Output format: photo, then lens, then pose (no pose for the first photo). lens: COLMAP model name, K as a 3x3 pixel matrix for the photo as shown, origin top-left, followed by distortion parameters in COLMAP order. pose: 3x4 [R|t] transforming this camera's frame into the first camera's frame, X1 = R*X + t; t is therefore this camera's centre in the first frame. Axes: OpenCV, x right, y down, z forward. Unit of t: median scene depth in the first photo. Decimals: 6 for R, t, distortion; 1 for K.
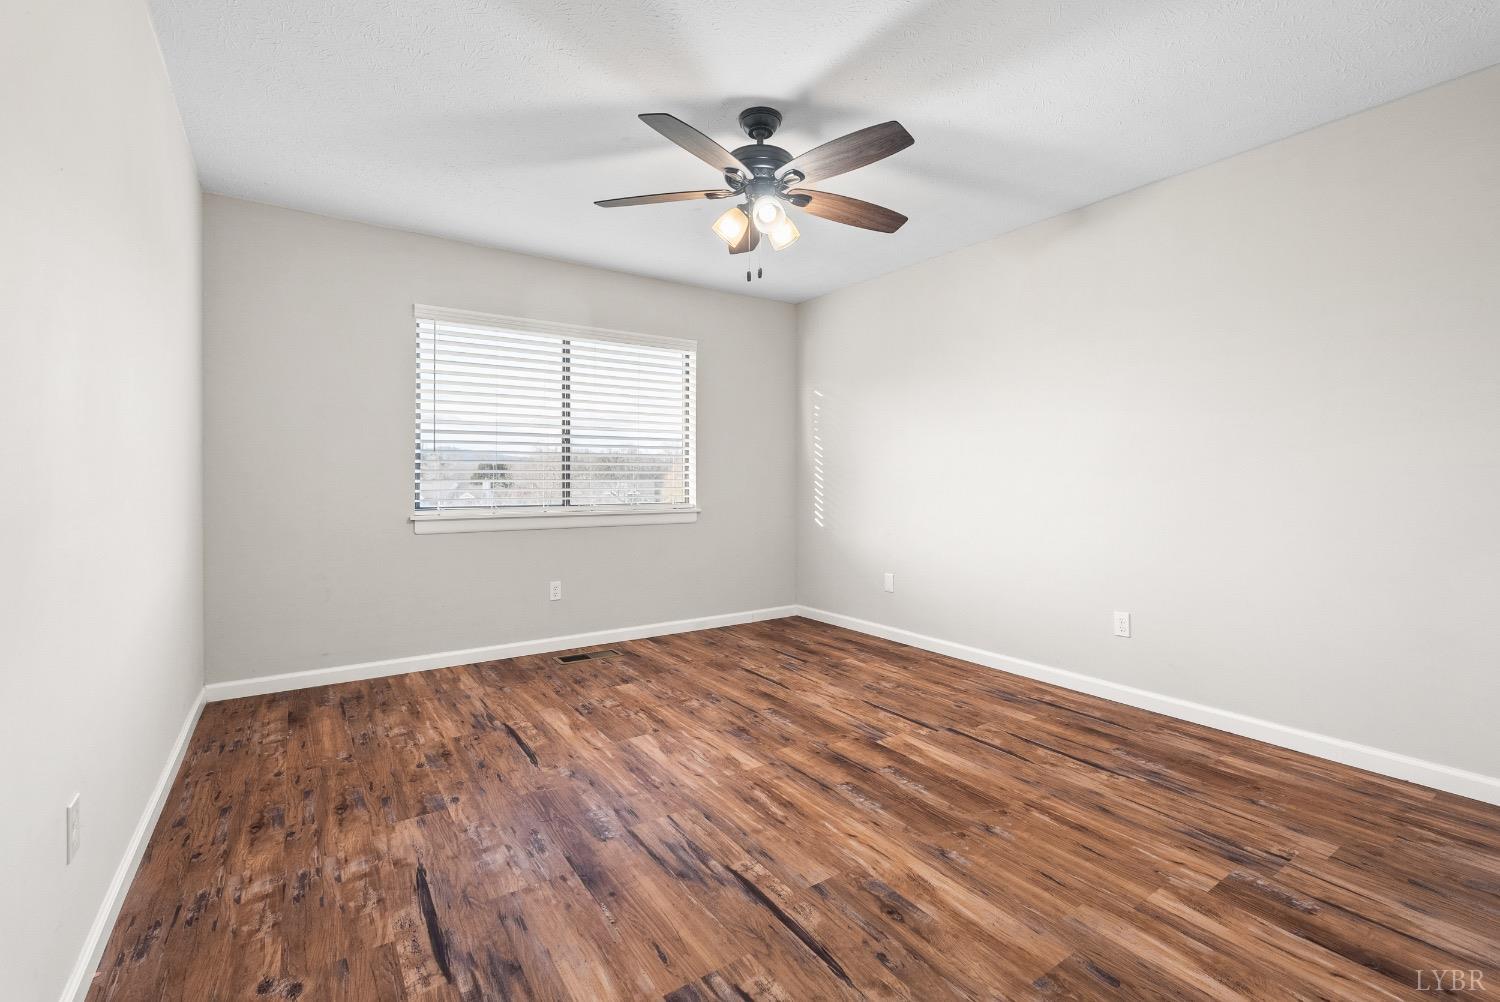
lens RADIAL K [[675.6, 0, 759.0], [0, 675.6, 492.2], [0, 0, 1]] dist [-0.005148, 0.000258]
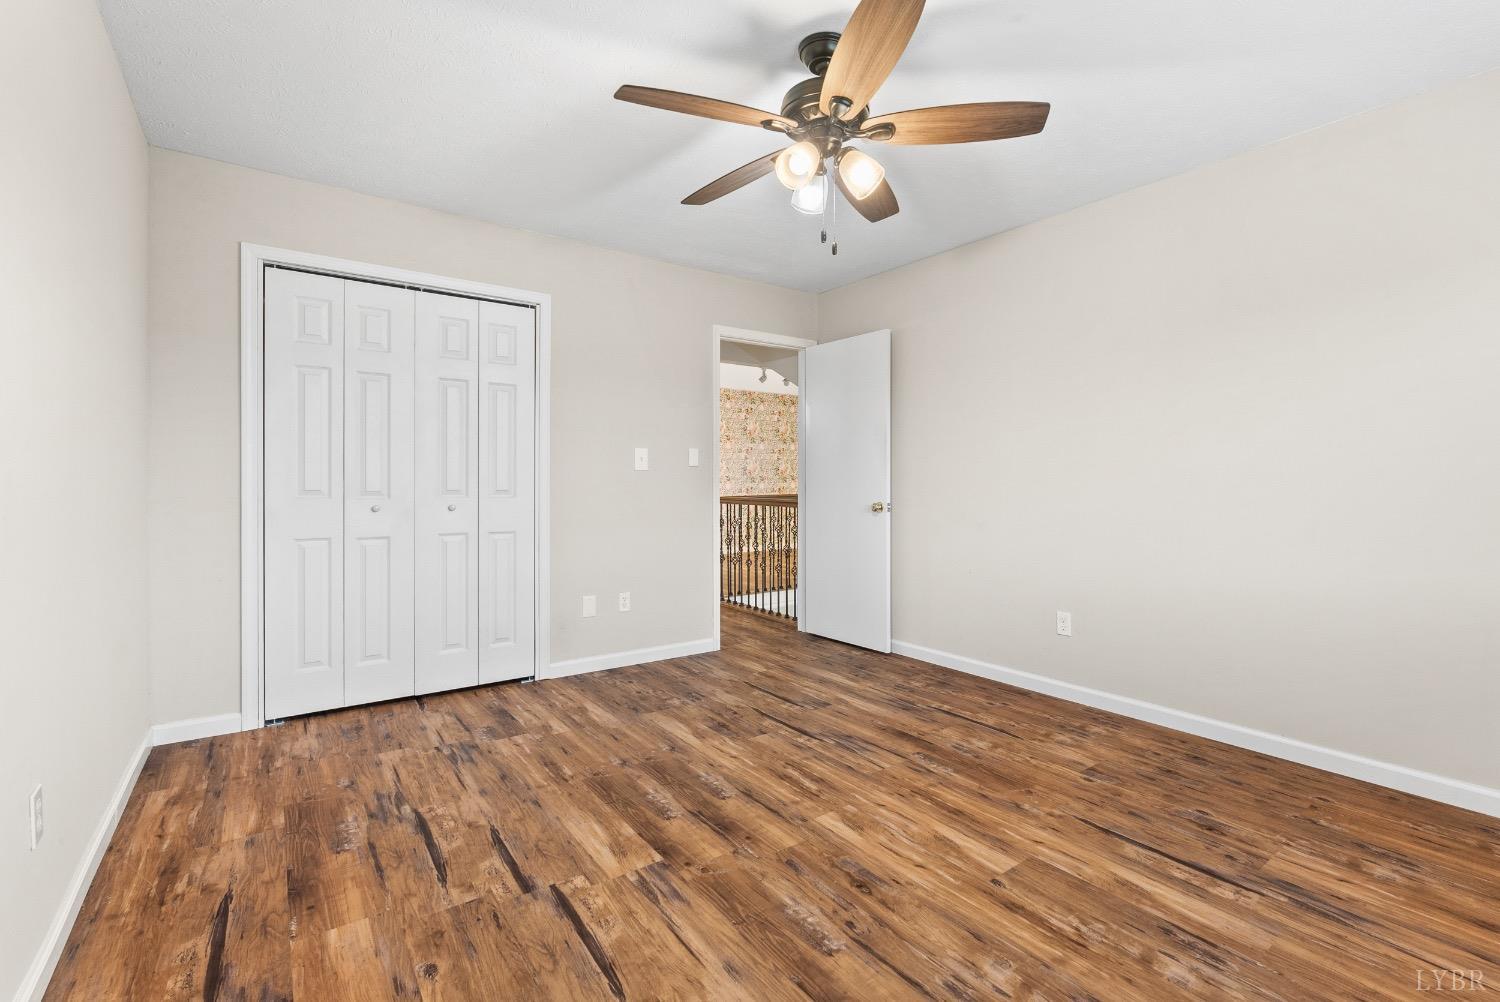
lens RADIAL K [[675.6, 0, 759.0], [0, 675.6, 492.2], [0, 0, 1]] dist [-0.005148, 0.000258]
pose [[-0.999562, -0.002458, -0.029477, 0.113463], [-0.003503, 0.999366, 0.035437, -0.045479], [0.029371, 0.035525, -0.998937, 2.021581]]
